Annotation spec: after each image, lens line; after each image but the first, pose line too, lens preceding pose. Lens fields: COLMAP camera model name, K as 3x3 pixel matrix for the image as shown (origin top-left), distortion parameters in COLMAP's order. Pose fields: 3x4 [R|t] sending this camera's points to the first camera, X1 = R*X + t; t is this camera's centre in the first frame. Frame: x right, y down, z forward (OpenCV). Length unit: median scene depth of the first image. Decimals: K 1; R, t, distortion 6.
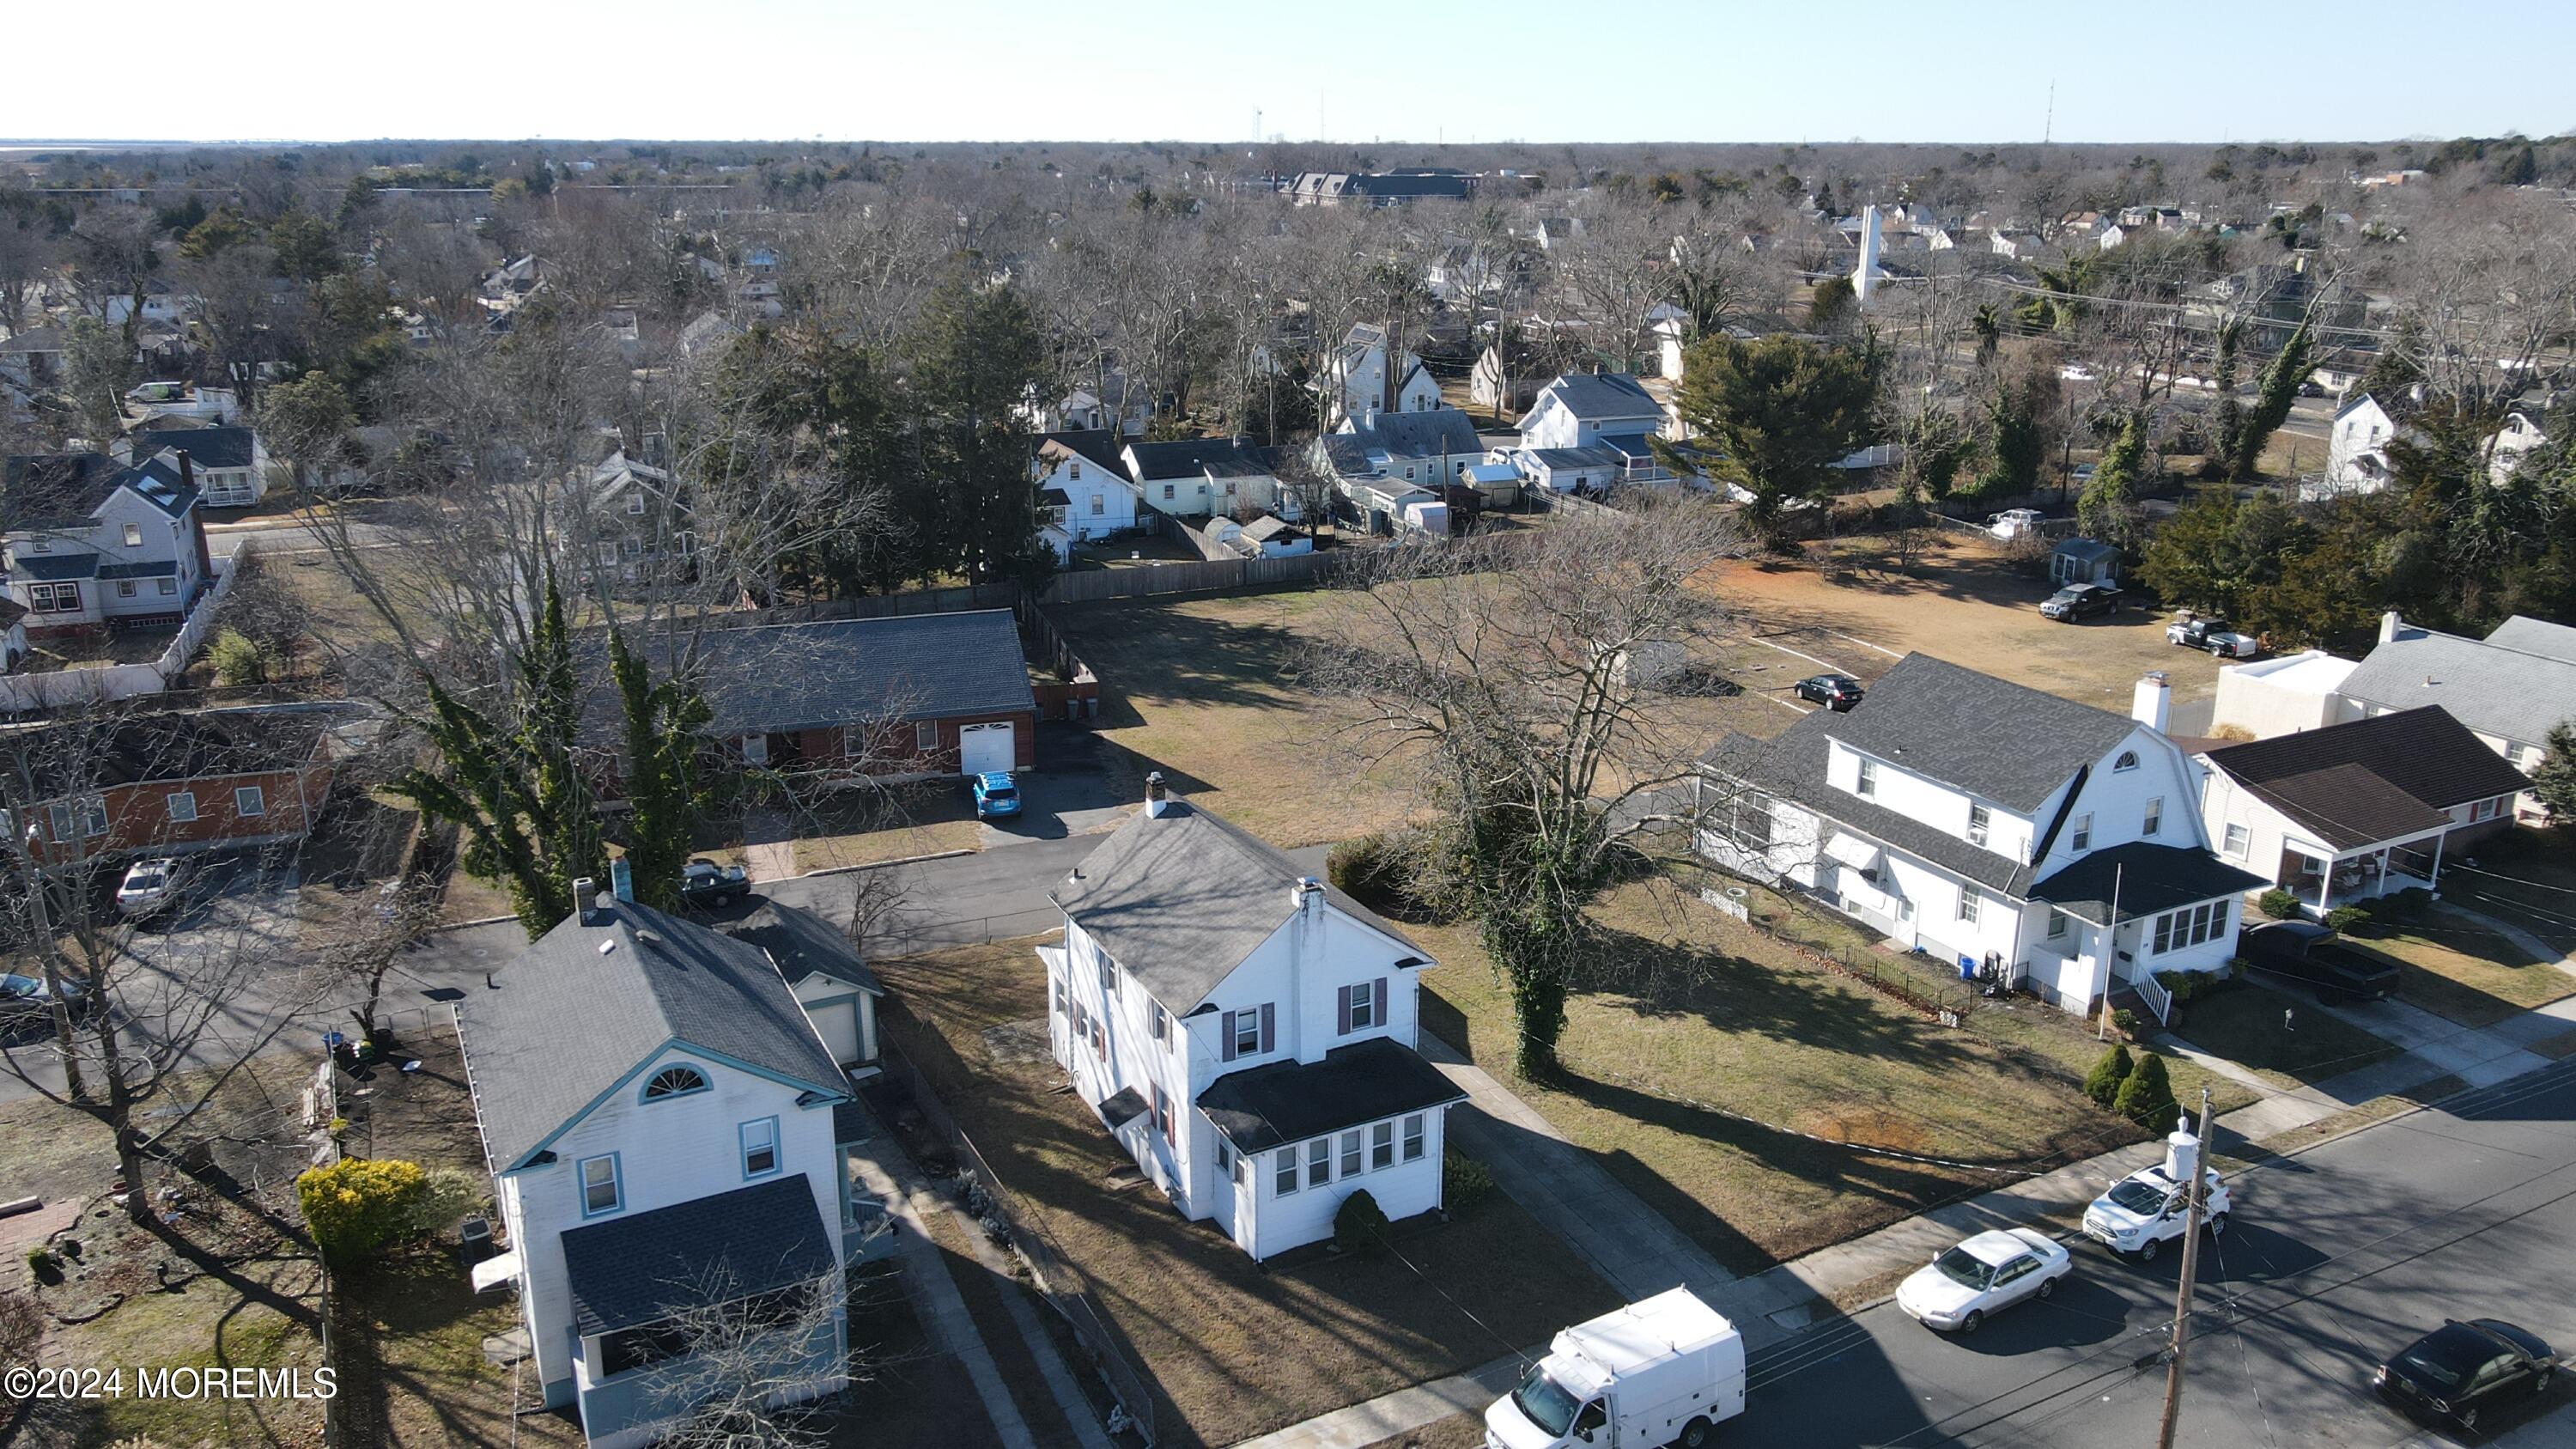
lens RADIAL K [[1894.3, 0, 1286.5], [0, 1894.3, 724.2], [0, 0, 1]] dist [0.000256, 0.031737]
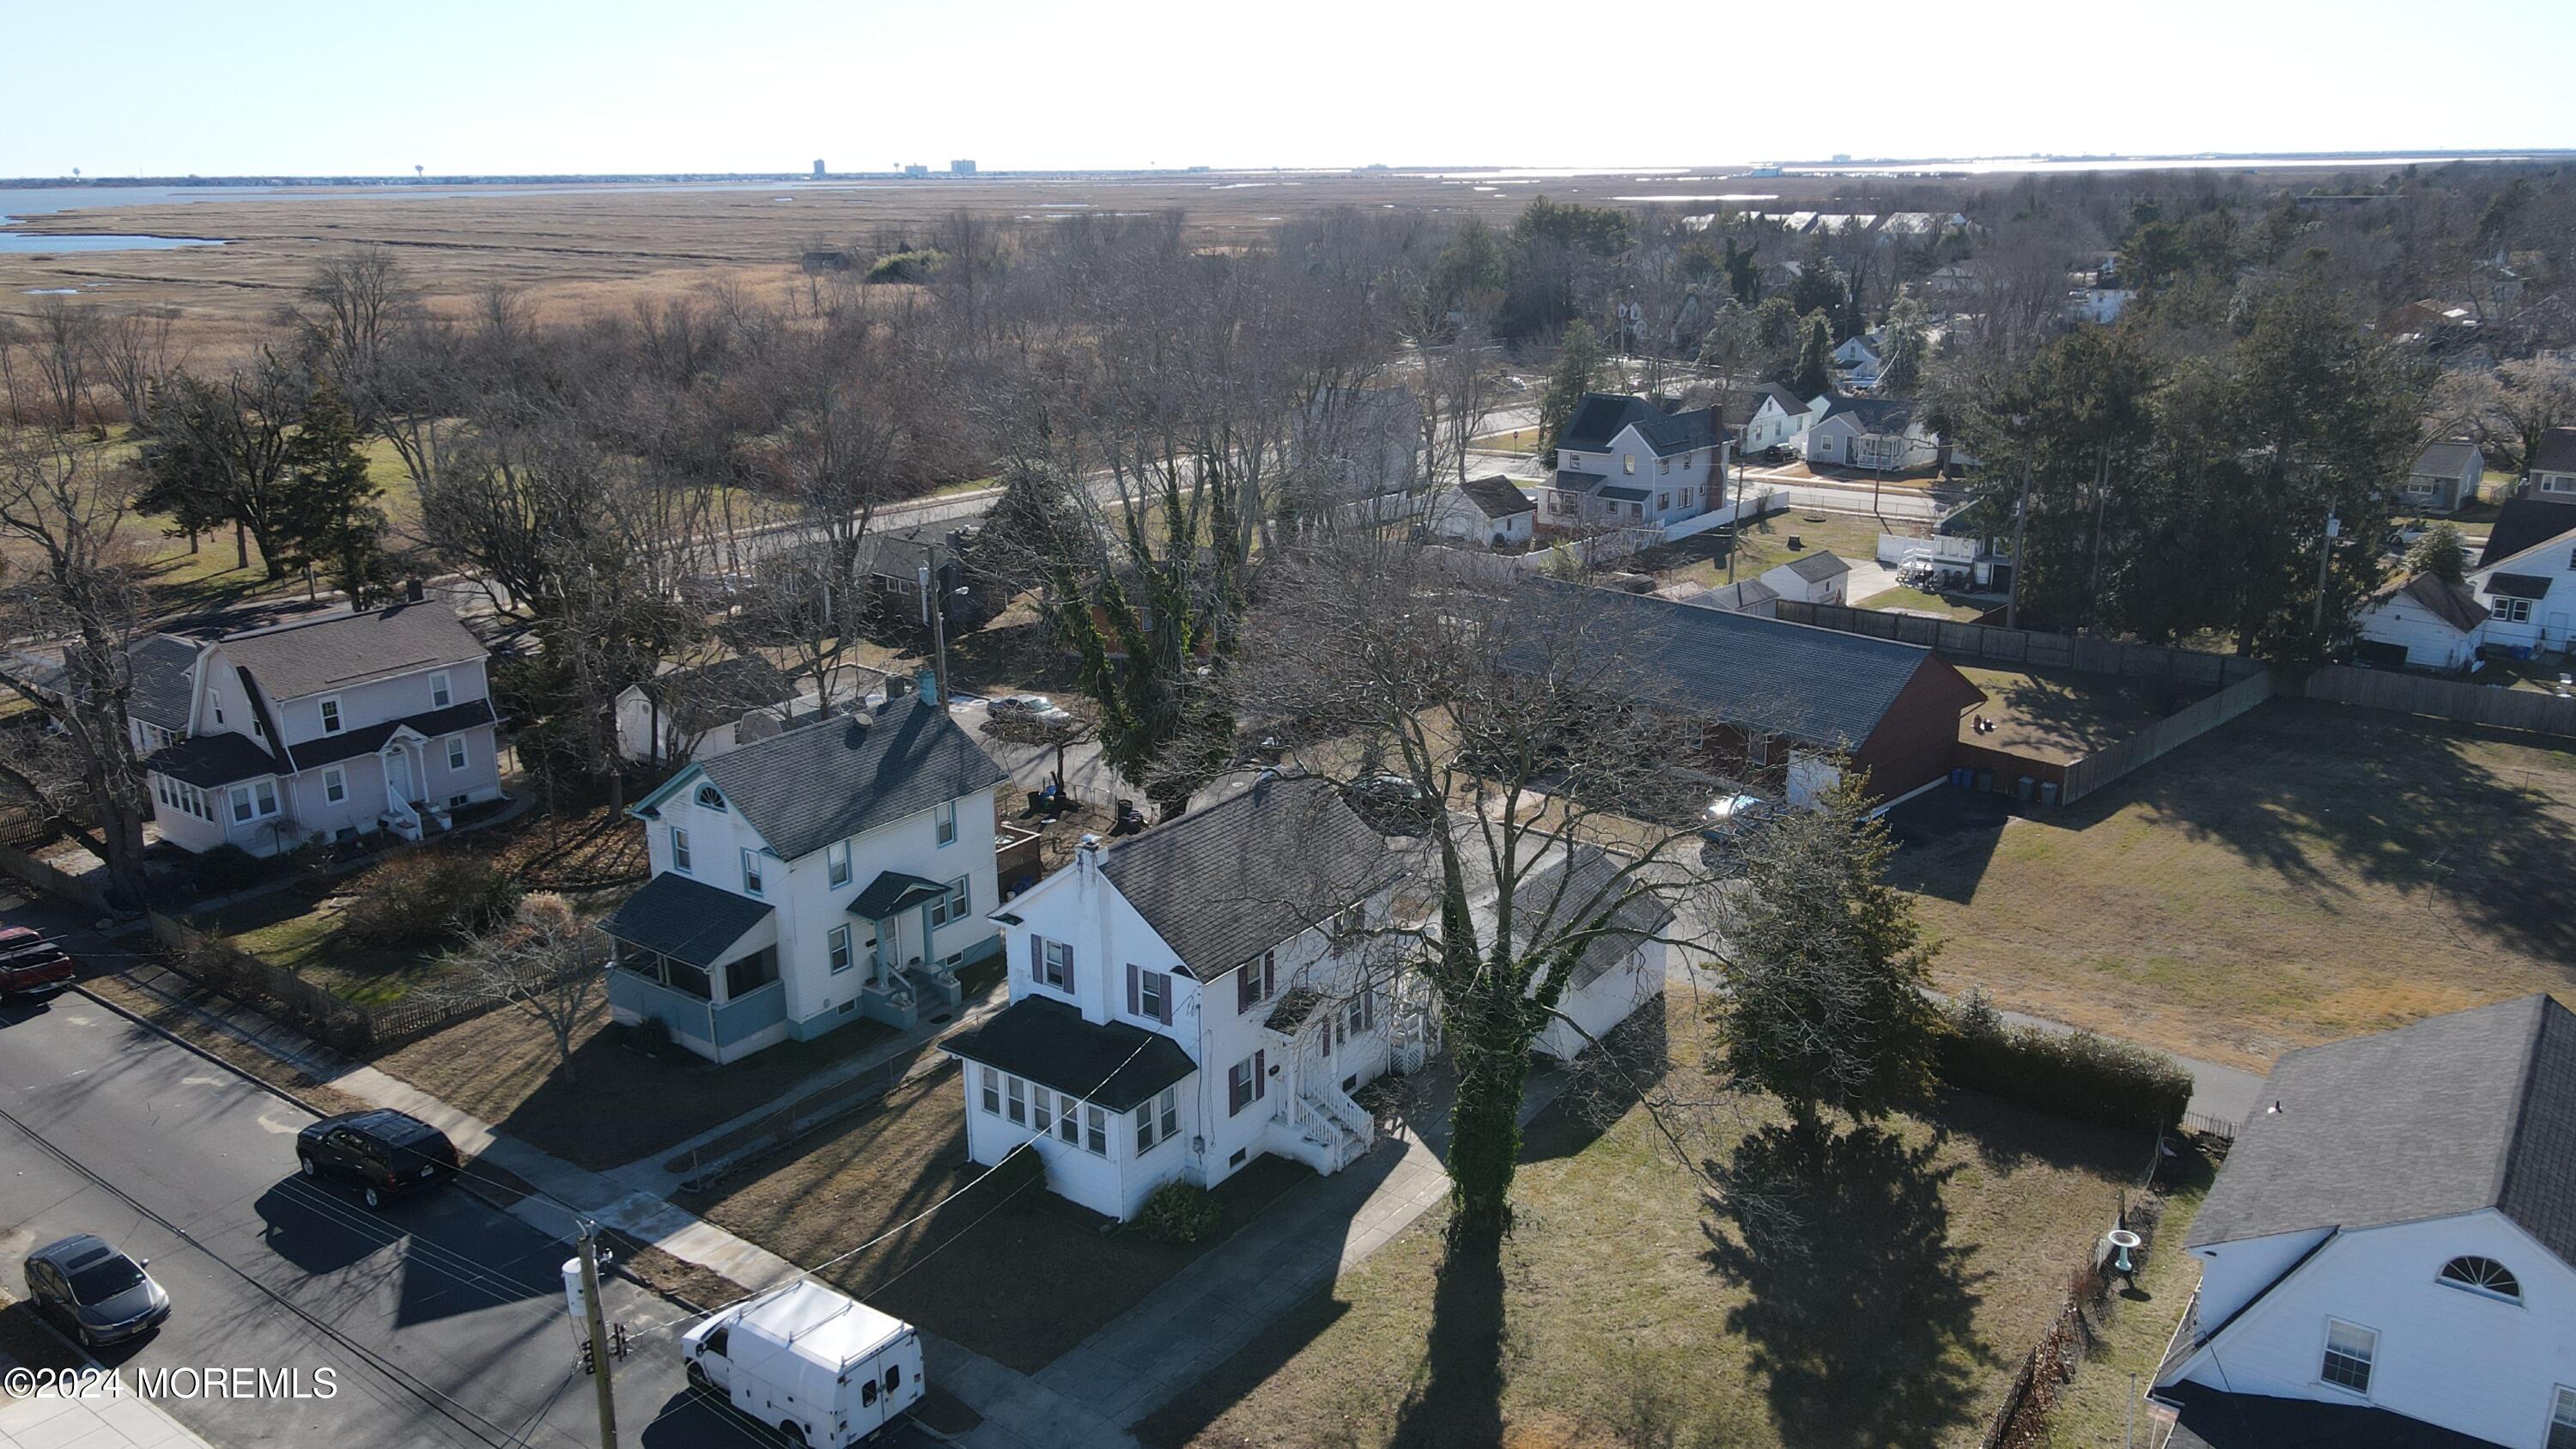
lens RADIAL K [[1894.3, 0, 1280.1], [0, 1894.3, 723.0], [0, 0, 1]] dist [0.000256, 0.031737]
pose [[0.440513, 0.246432, -0.863261, 0.755286], [-0.251171, 0.957016, 0.145026, -0.122077], [0.861894, 0.152940, 0.483474, 0.494889]]
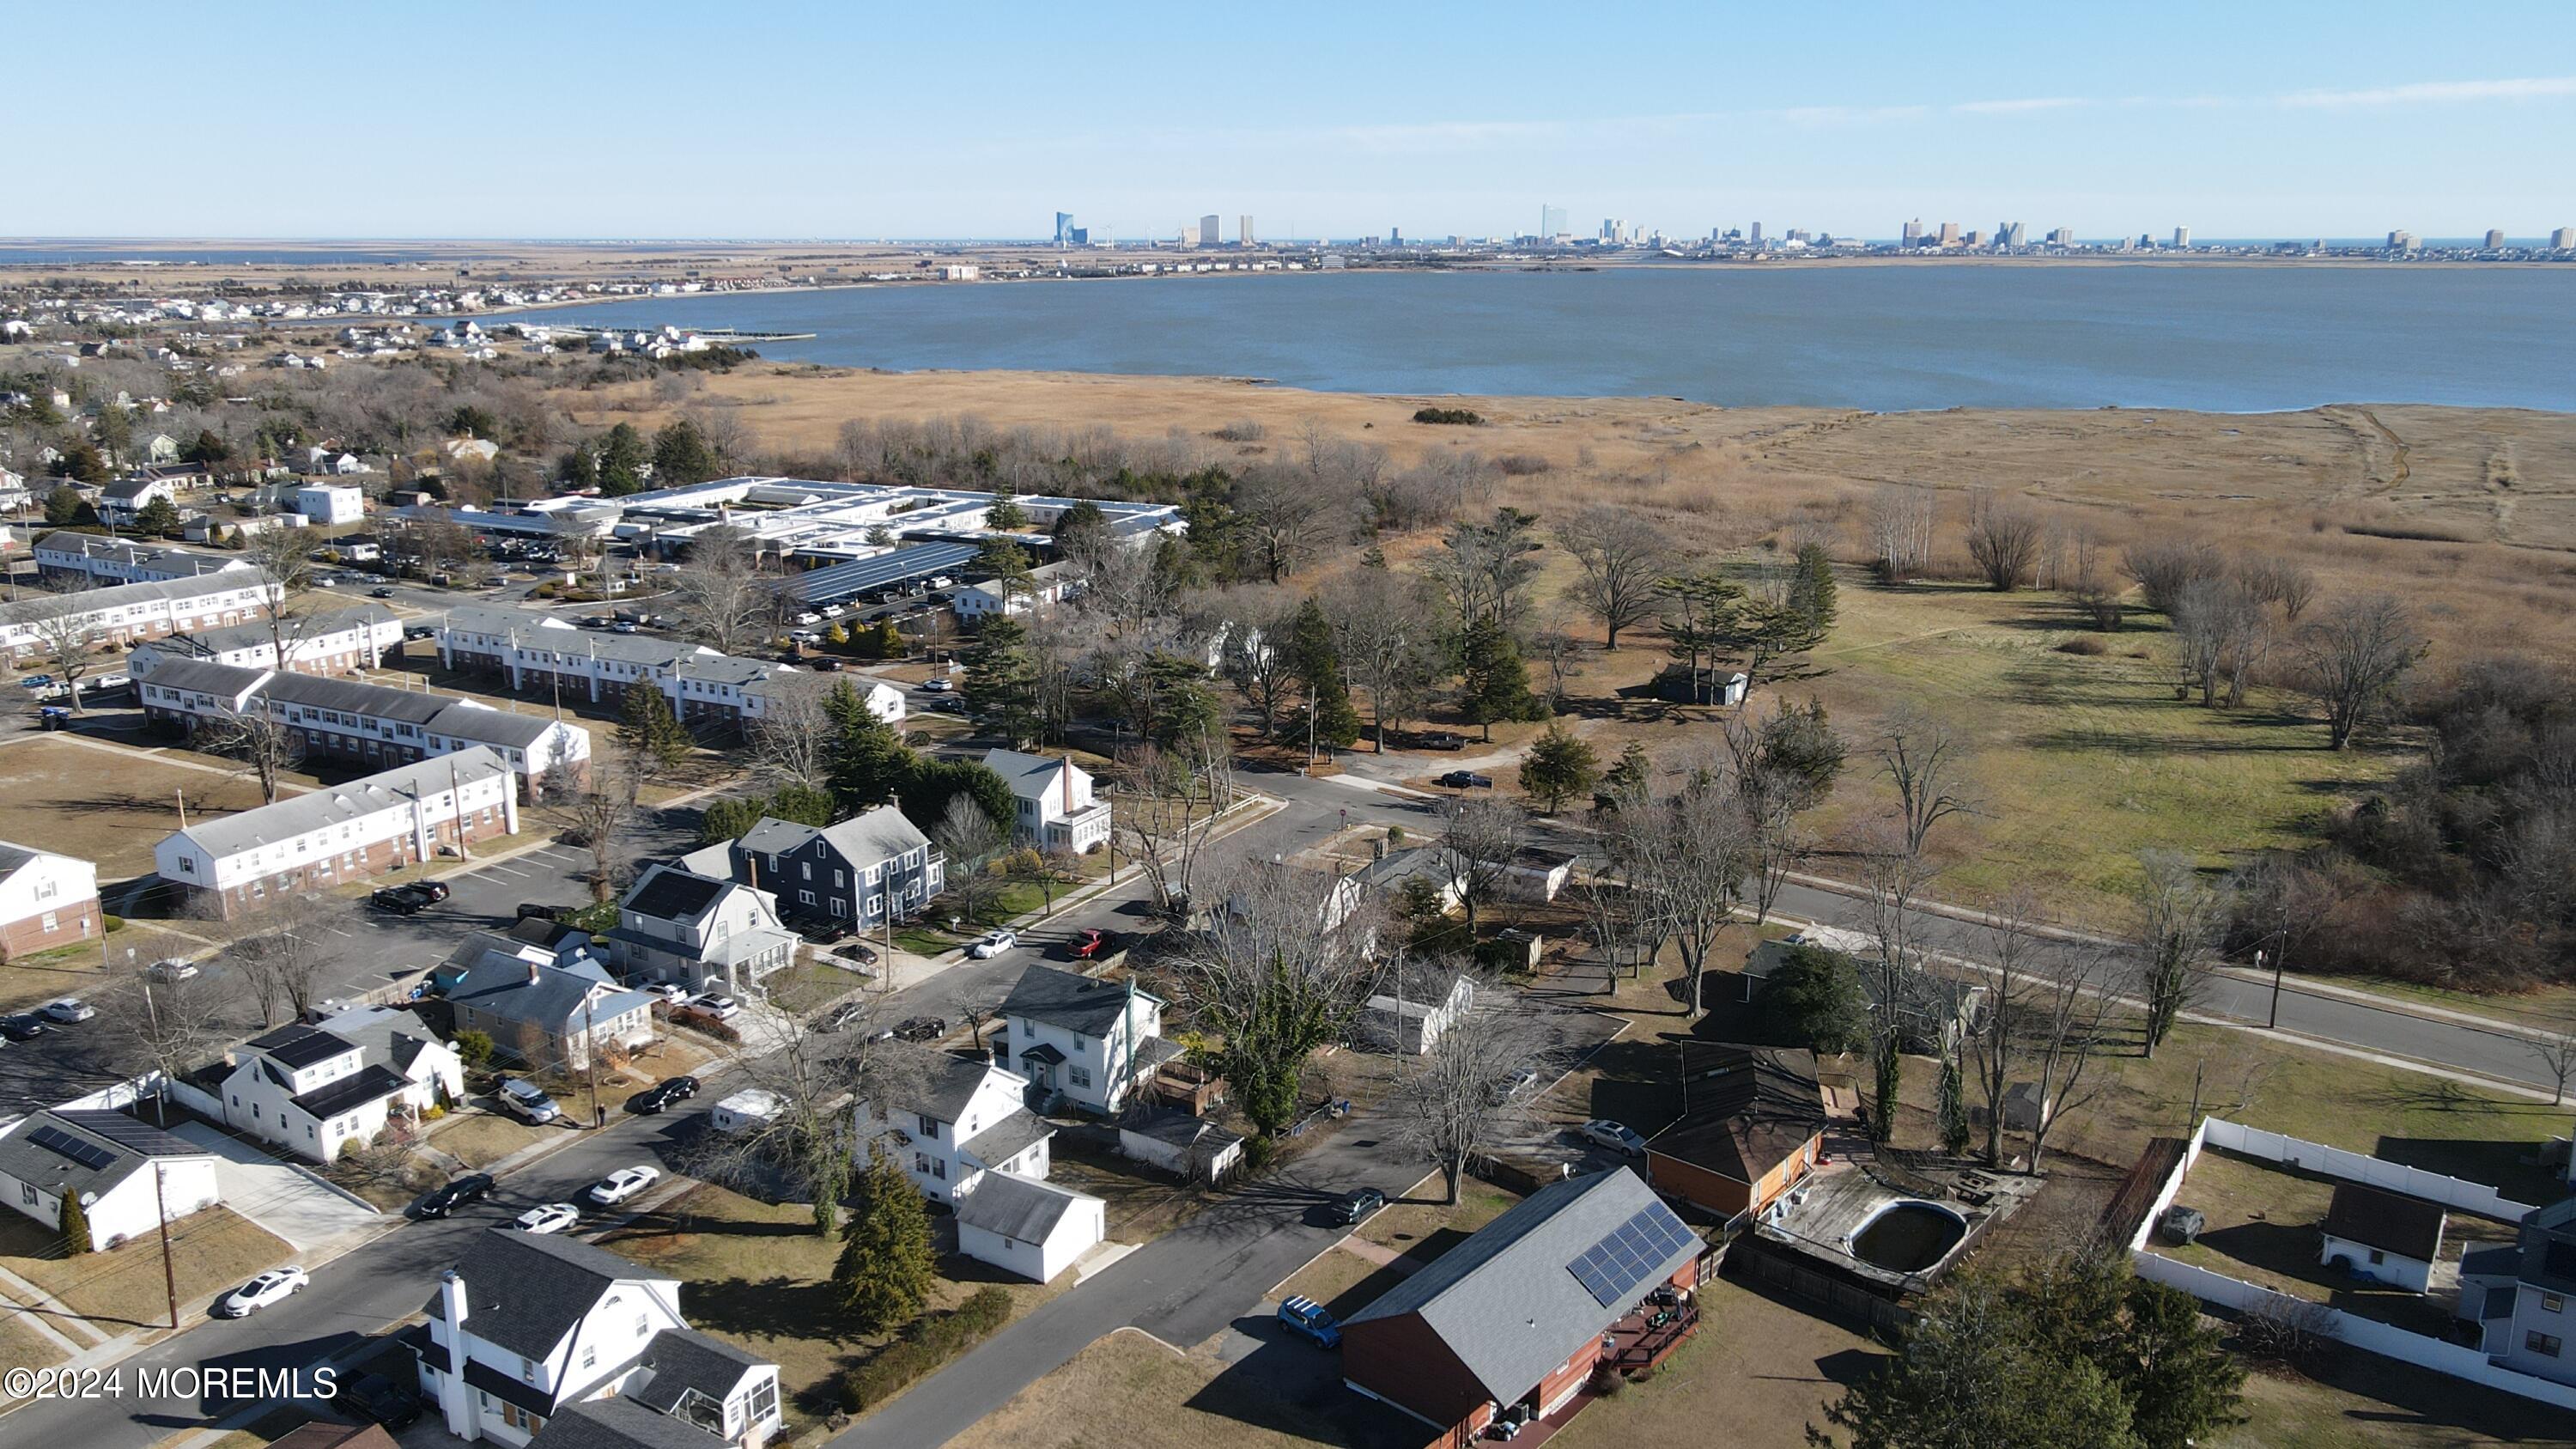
lens RADIAL K [[1894.3, 0, 1279.7], [0, 1894.3, 731.4], [0, 0, 1]] dist [0.000256, 0.031737]
pose [[-0.852737, 0.129809, -0.505953, 0.681060], [-0.155226, 0.861892, 0.482749, -1.345122], [0.498742, 0.490195, -0.714818, 2.445280]]
